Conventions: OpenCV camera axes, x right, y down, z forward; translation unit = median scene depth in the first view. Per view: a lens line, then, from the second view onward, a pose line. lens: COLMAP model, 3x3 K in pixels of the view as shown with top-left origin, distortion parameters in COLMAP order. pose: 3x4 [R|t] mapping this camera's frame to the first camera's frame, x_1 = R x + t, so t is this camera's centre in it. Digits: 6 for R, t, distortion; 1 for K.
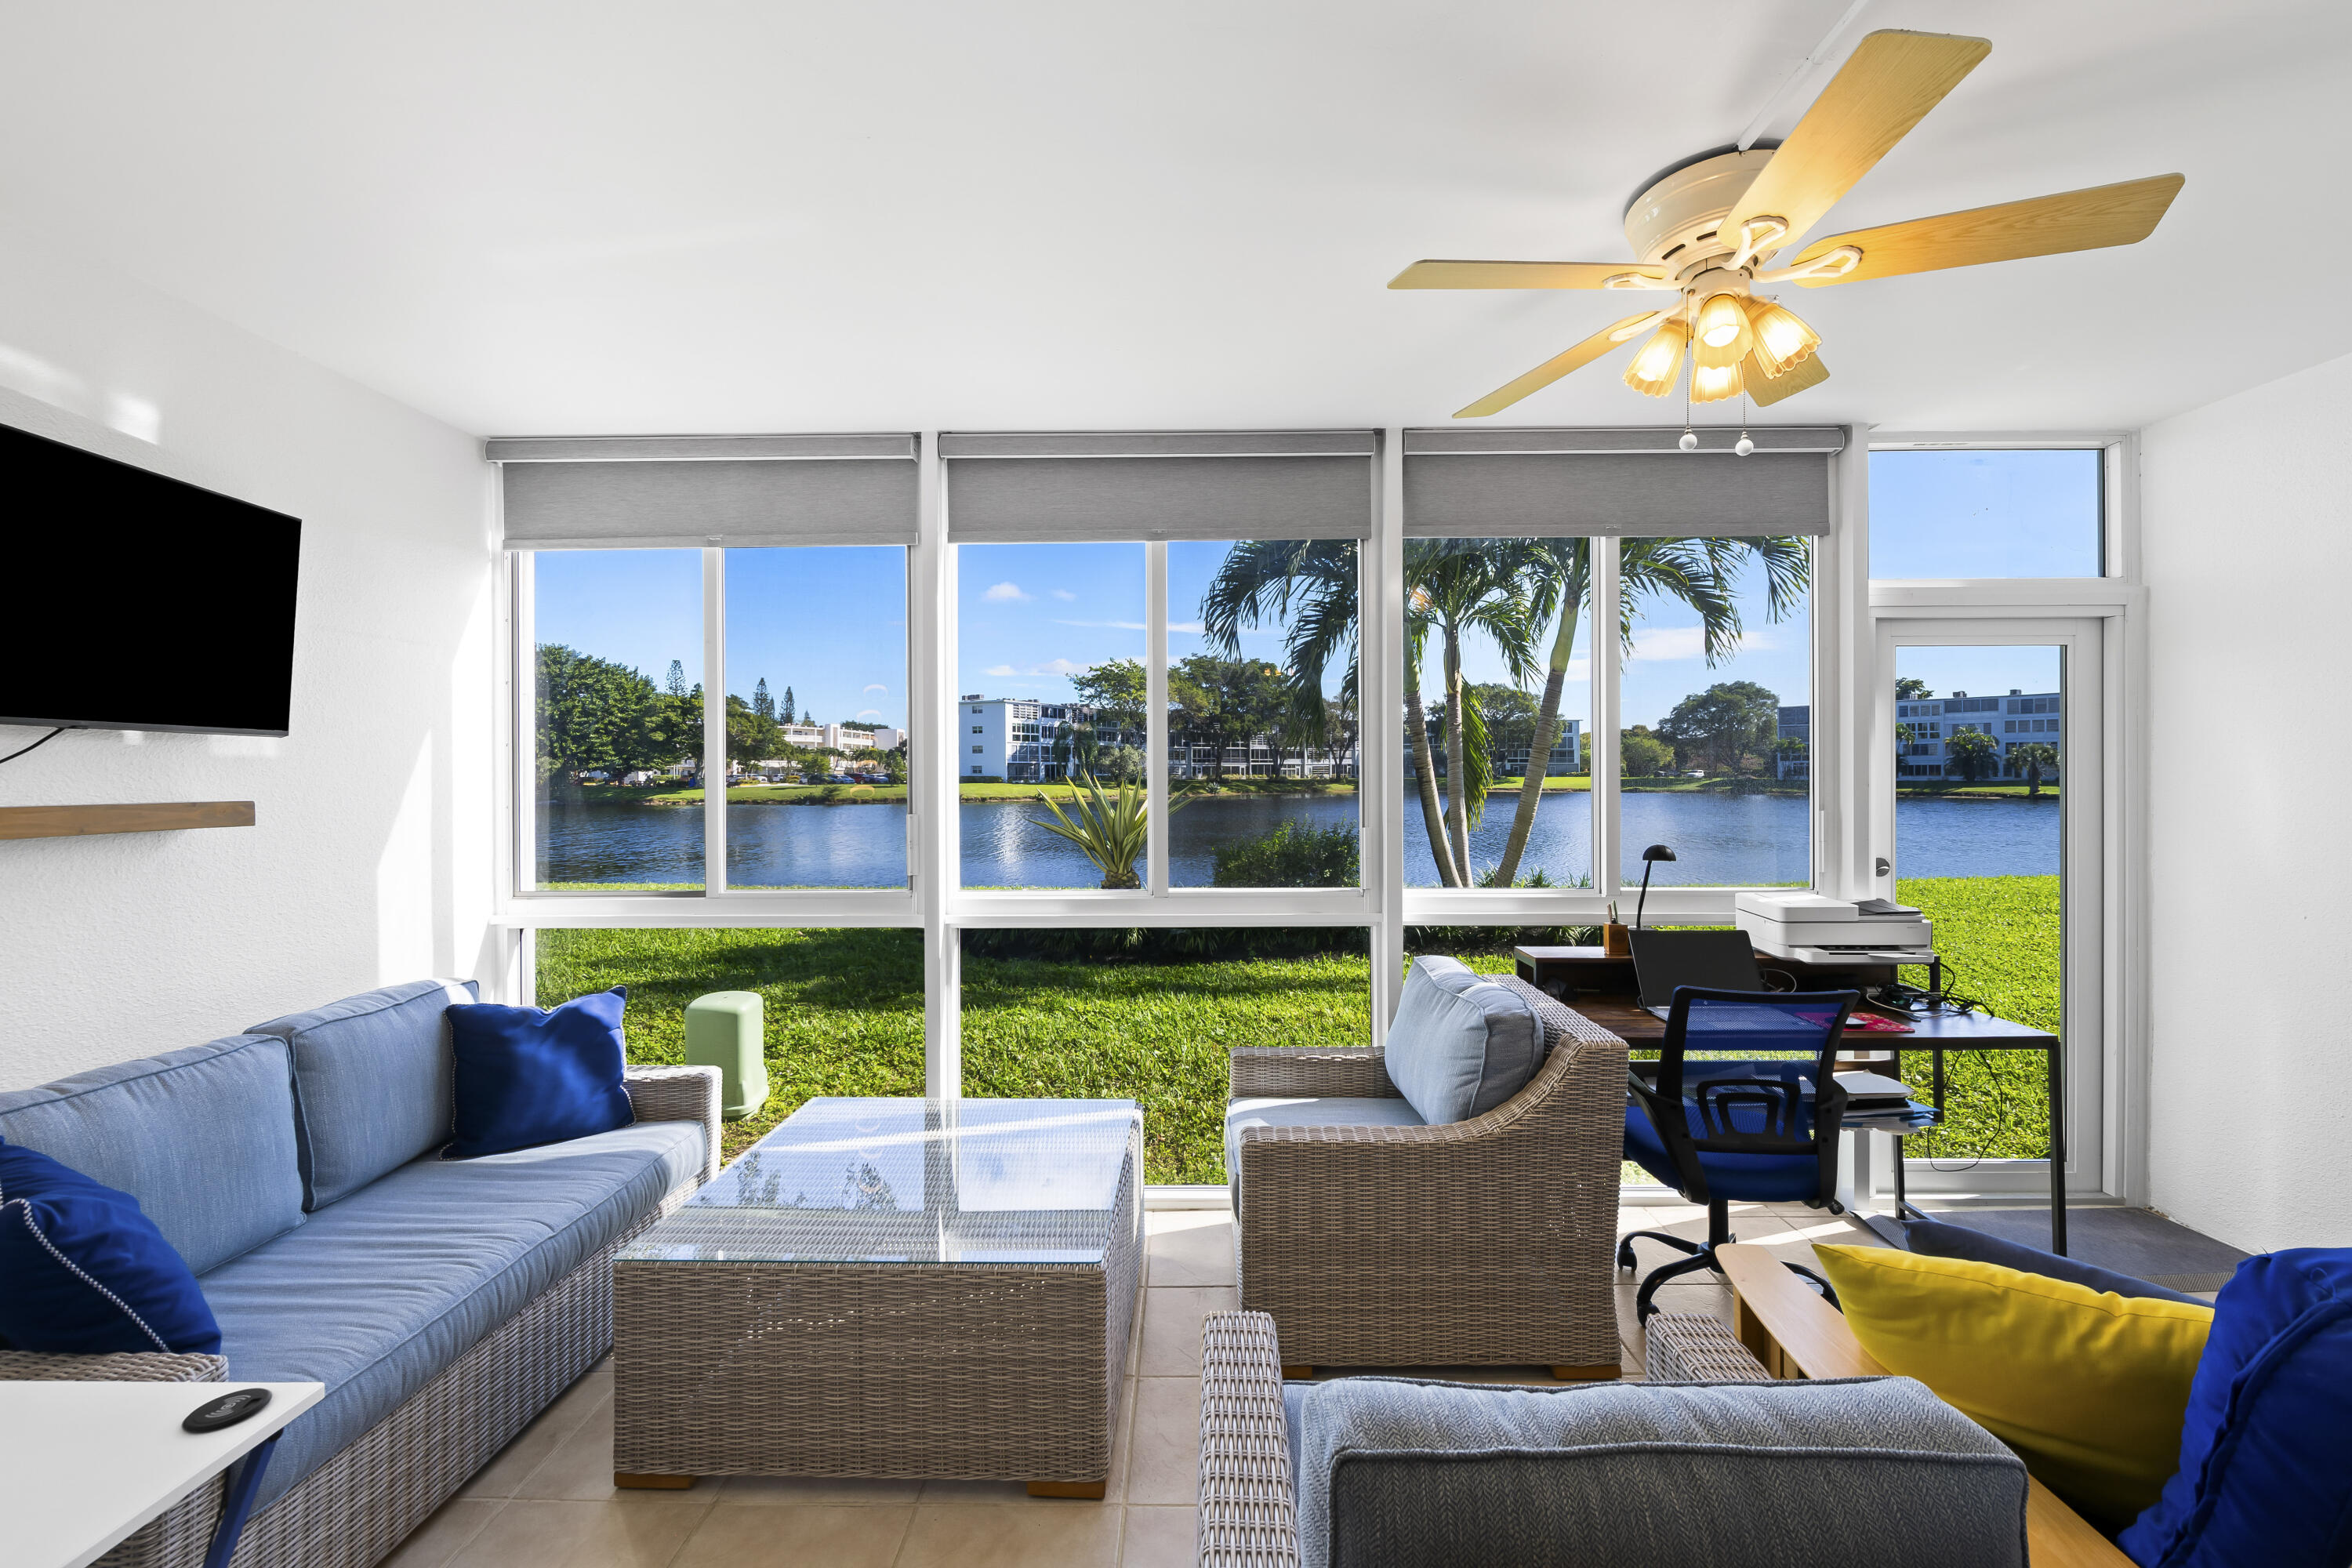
lens RADIAL K [[957.0, 0, 1186.2], [0, 957.0, 781.0], [0, 0, 1]] dist [0.000597, -0.000051]
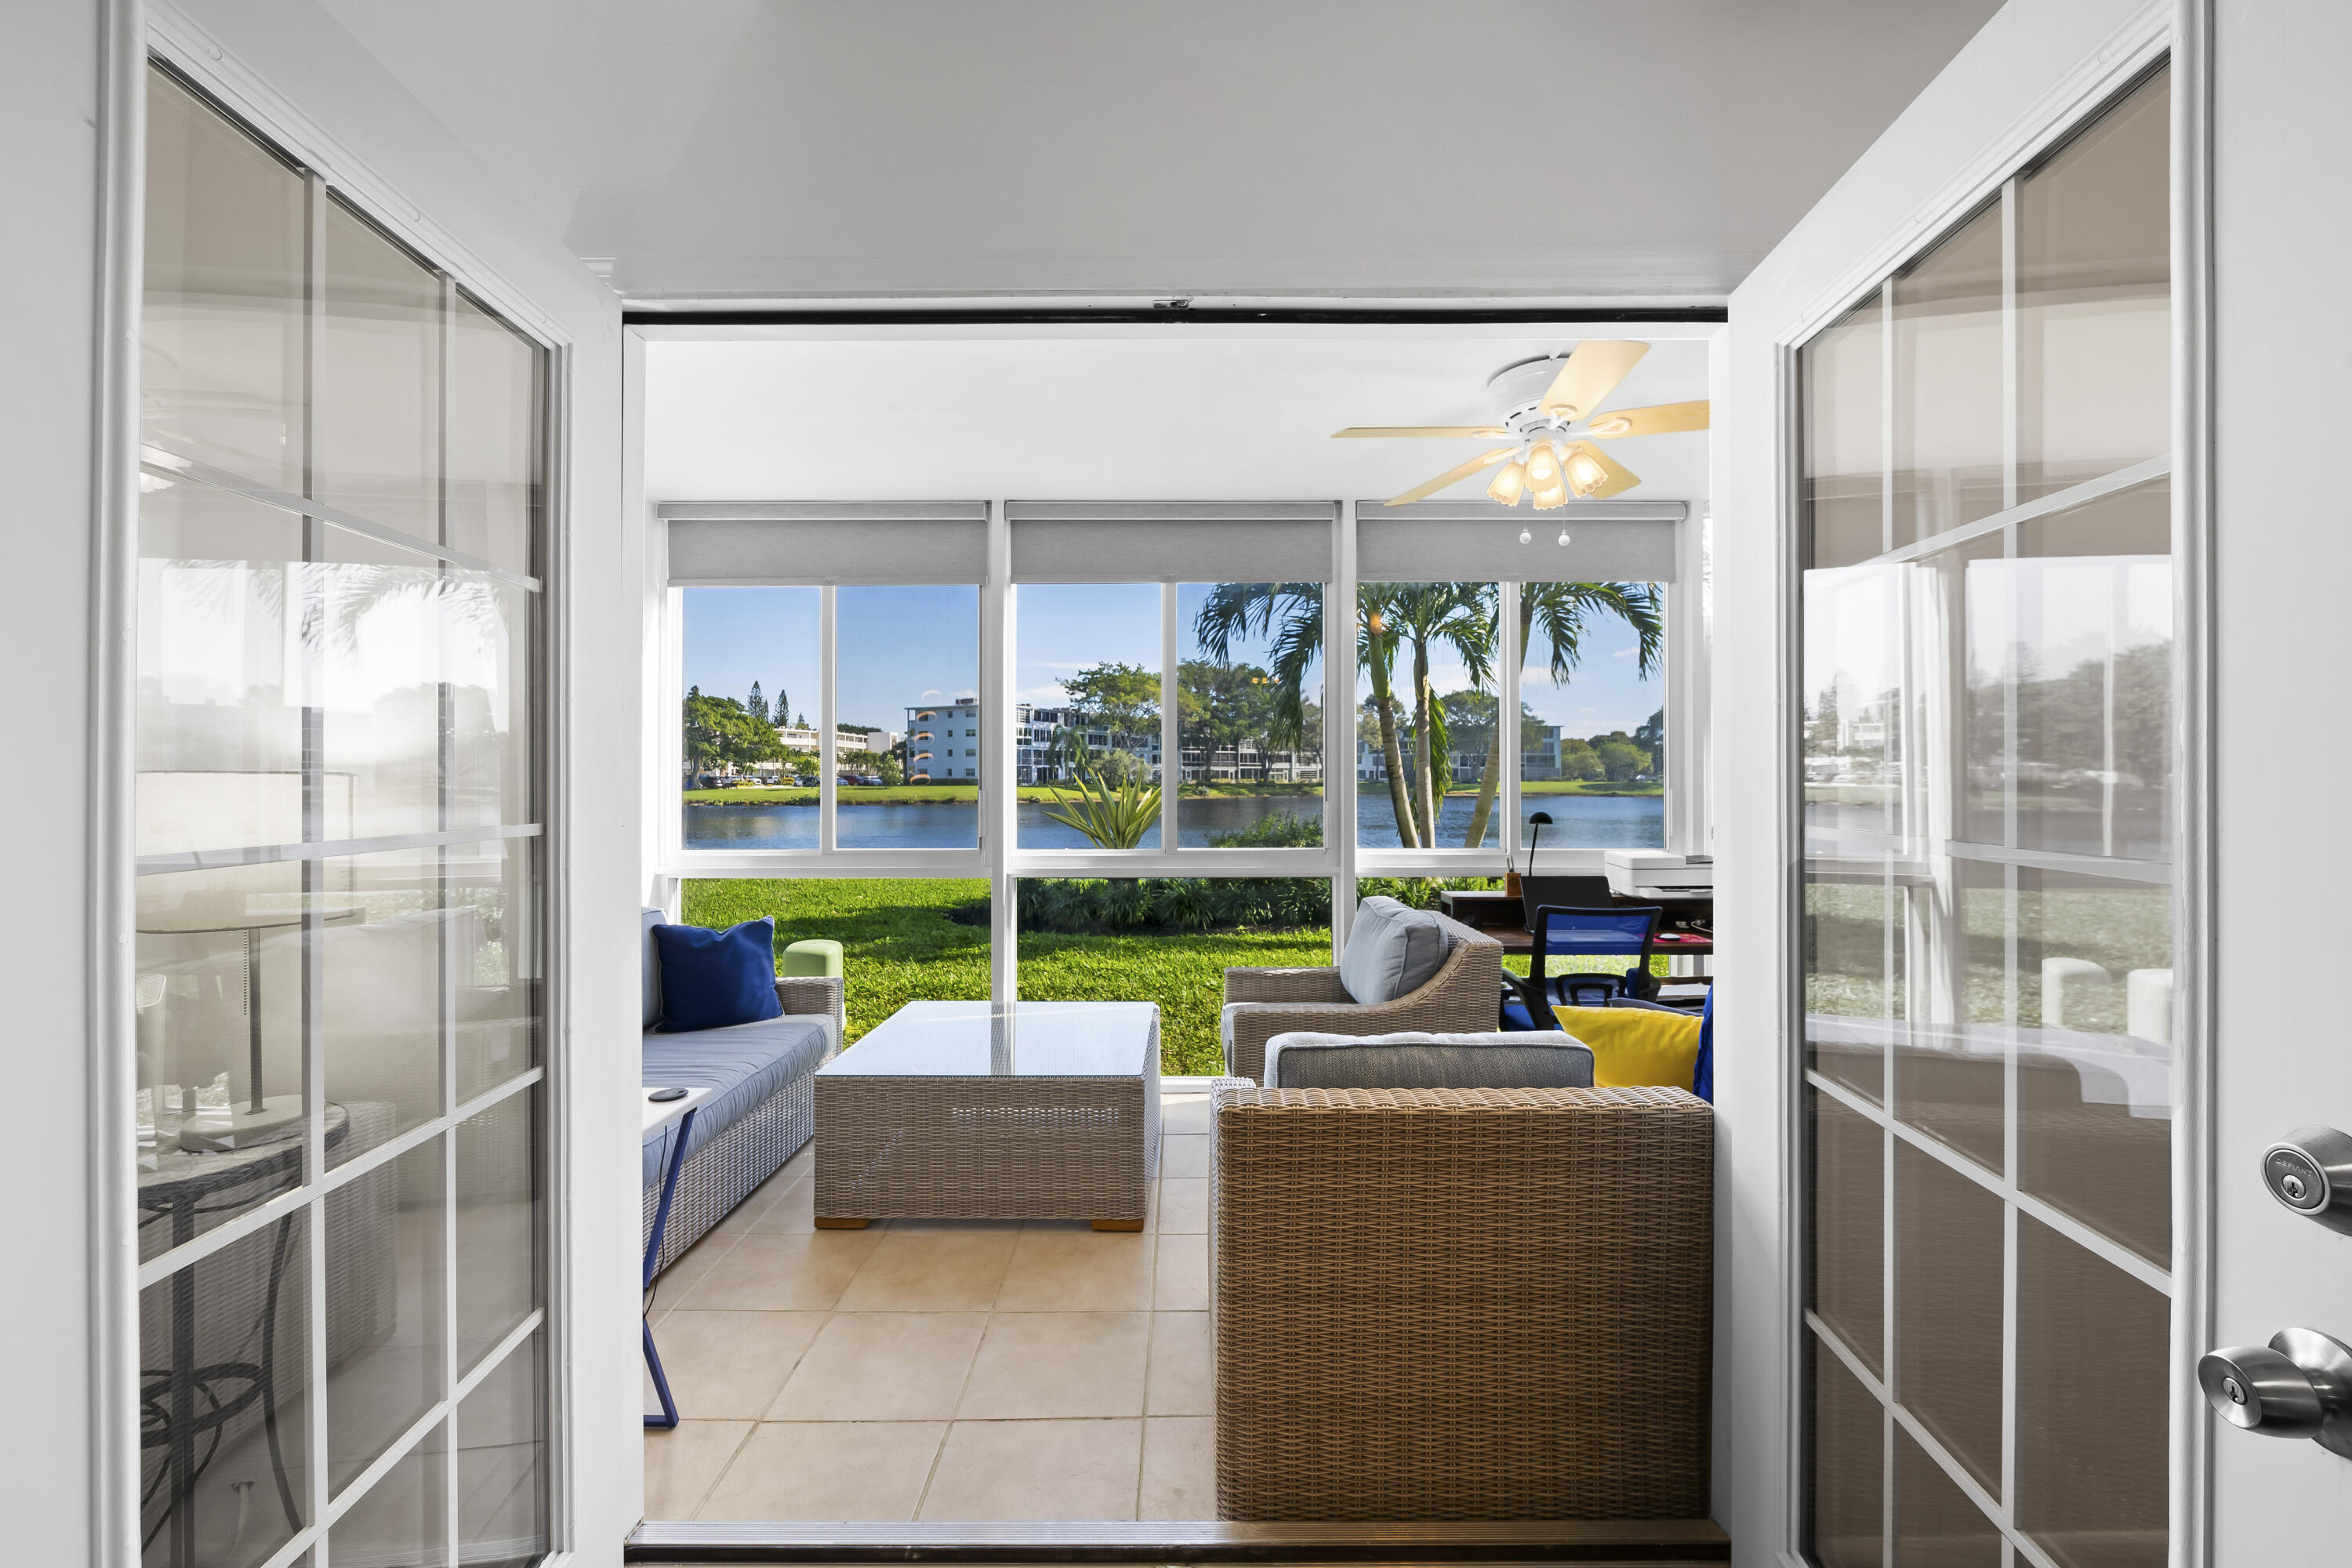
lens RADIAL K [[957.0, 0, 1186.2], [0, 957.0, 781.0], [0, 0, 1]] dist [0.000597, -0.000051]
pose [[0.999925, 0.003550, 0.011746, -0.009324], [-0.003492, 0.999981, -0.004986, 0.011469], [-0.011764, 0.004945, 0.999919, -0.130022]]
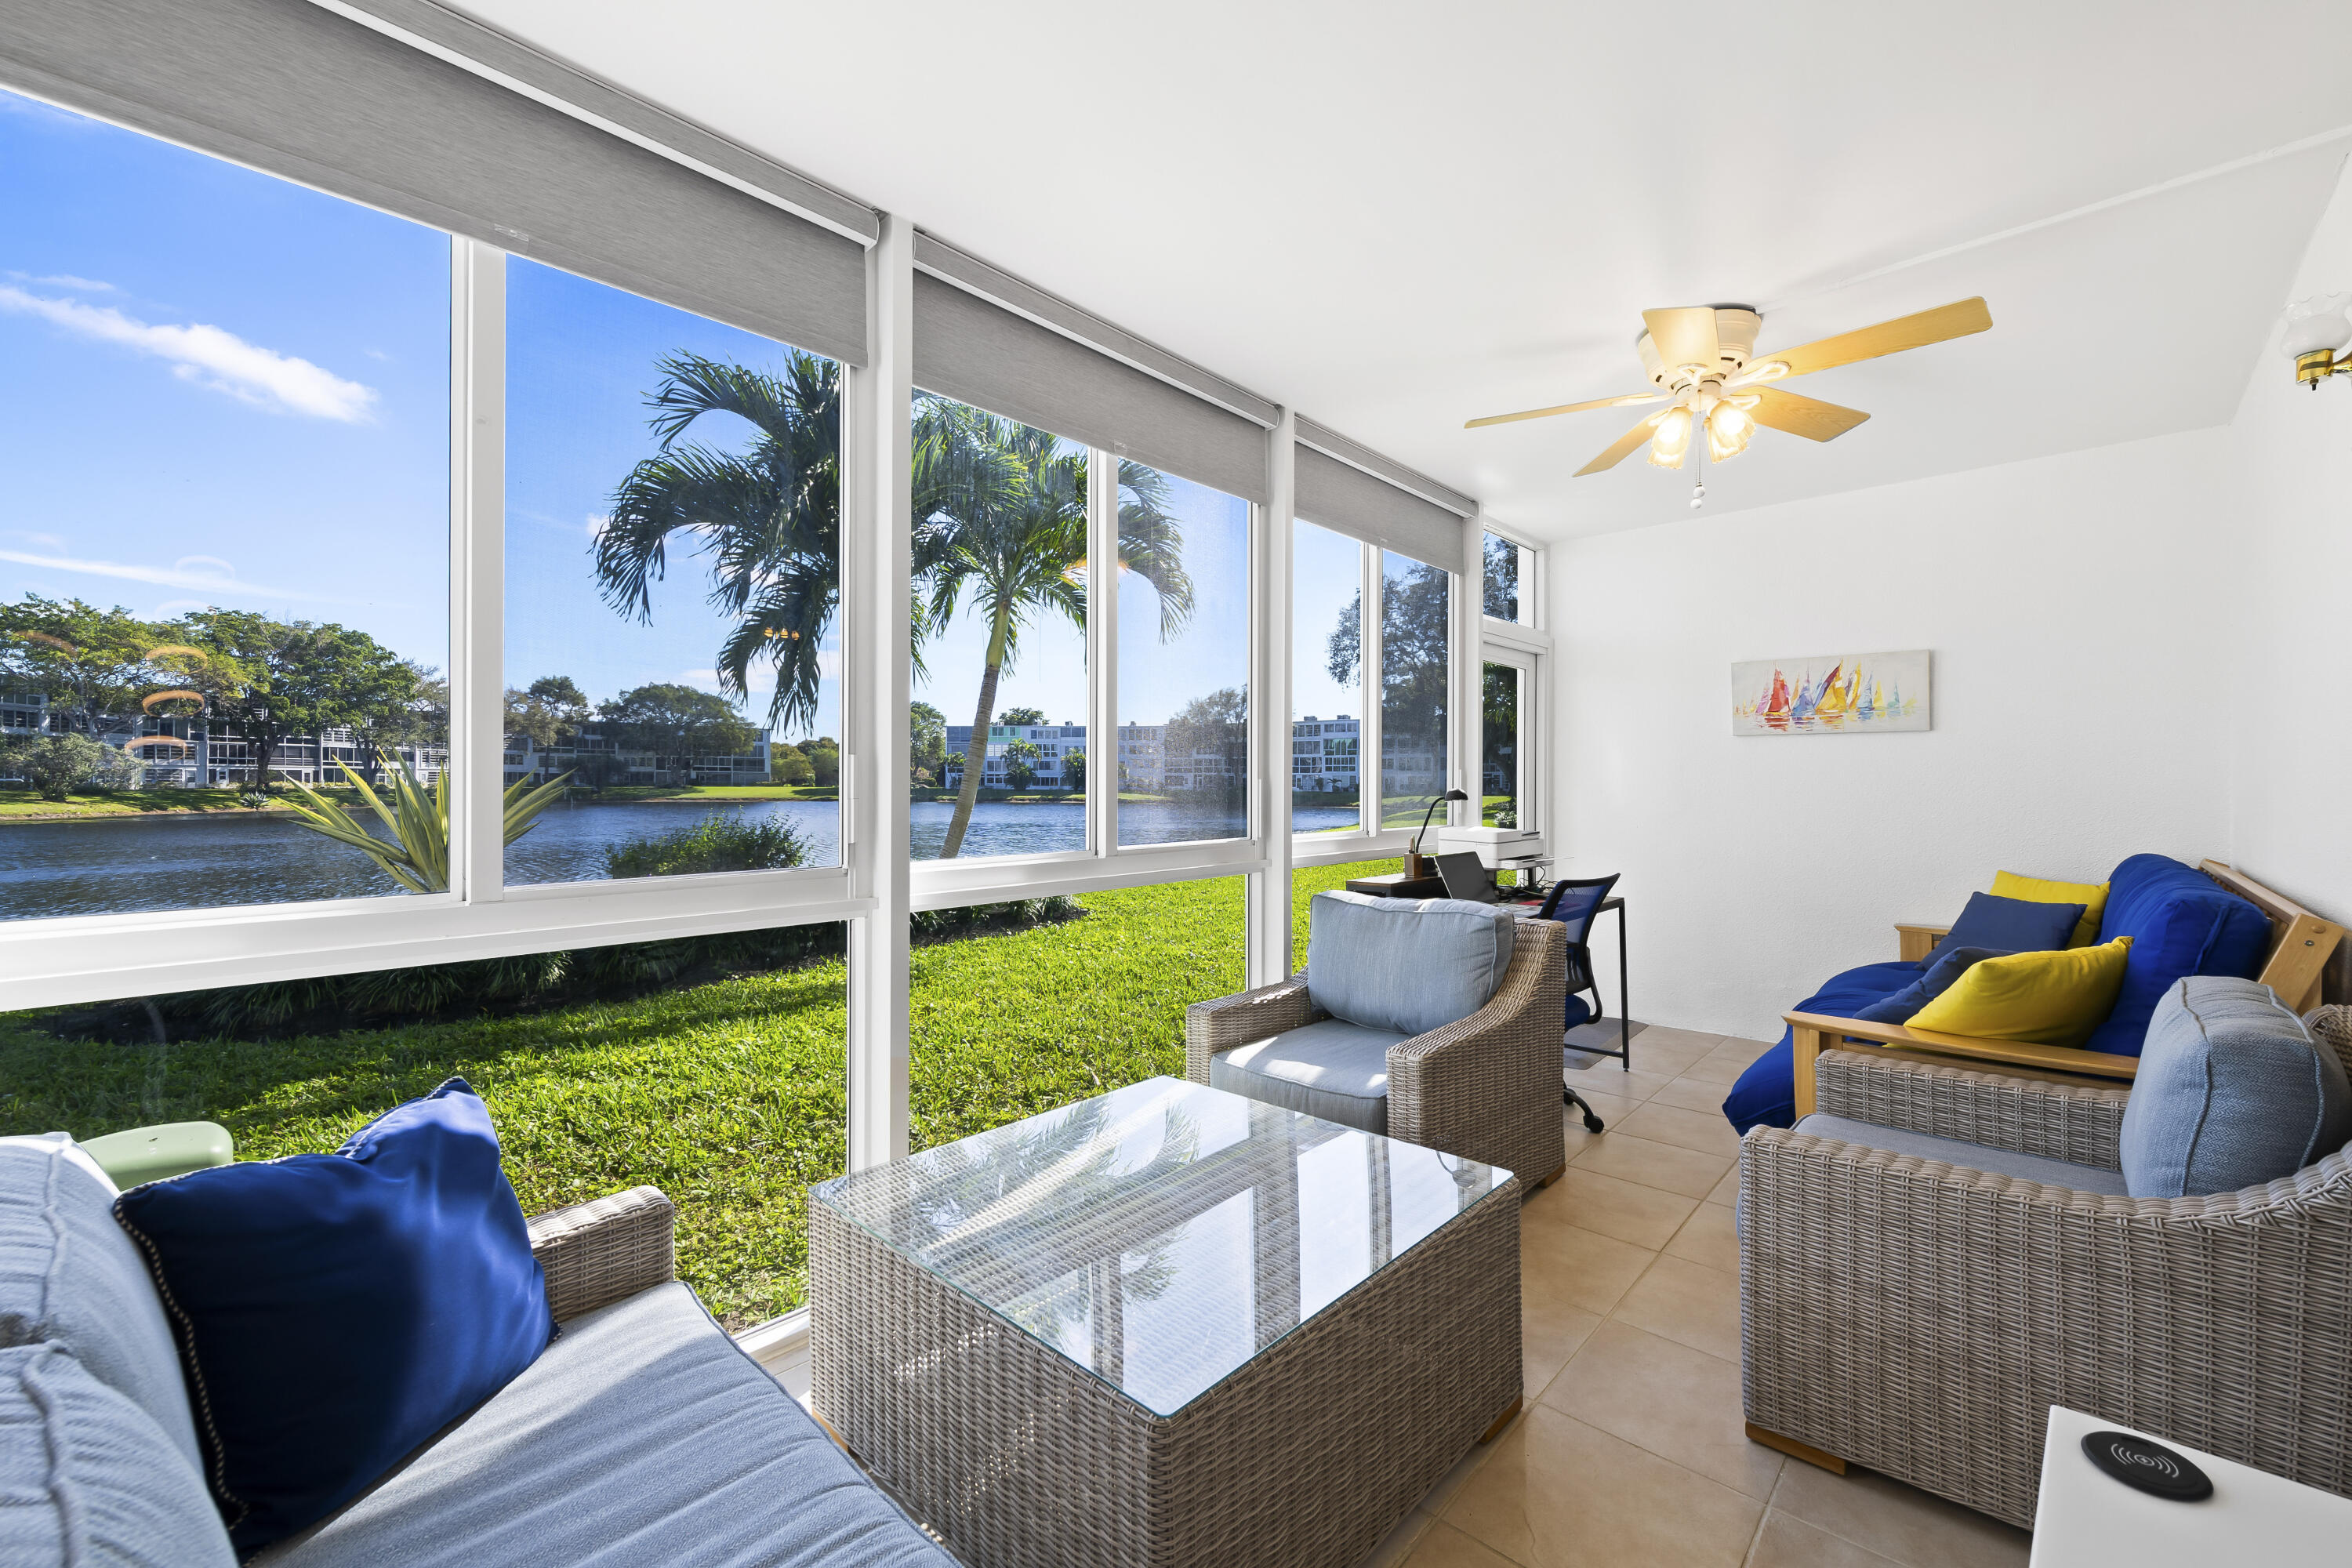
lens RADIAL K [[957.0, 0, 1186.2], [0, 957.0, 781.0], [0, 0, 1]] dist [0.000597, -0.000051]
pose [[0.668284, 0.008089, 0.743863, -0.266227], [0.002270, 0.999914, -0.012913, 0.027114], [-0.743903, 0.010318, 0.668208, 0.146922]]
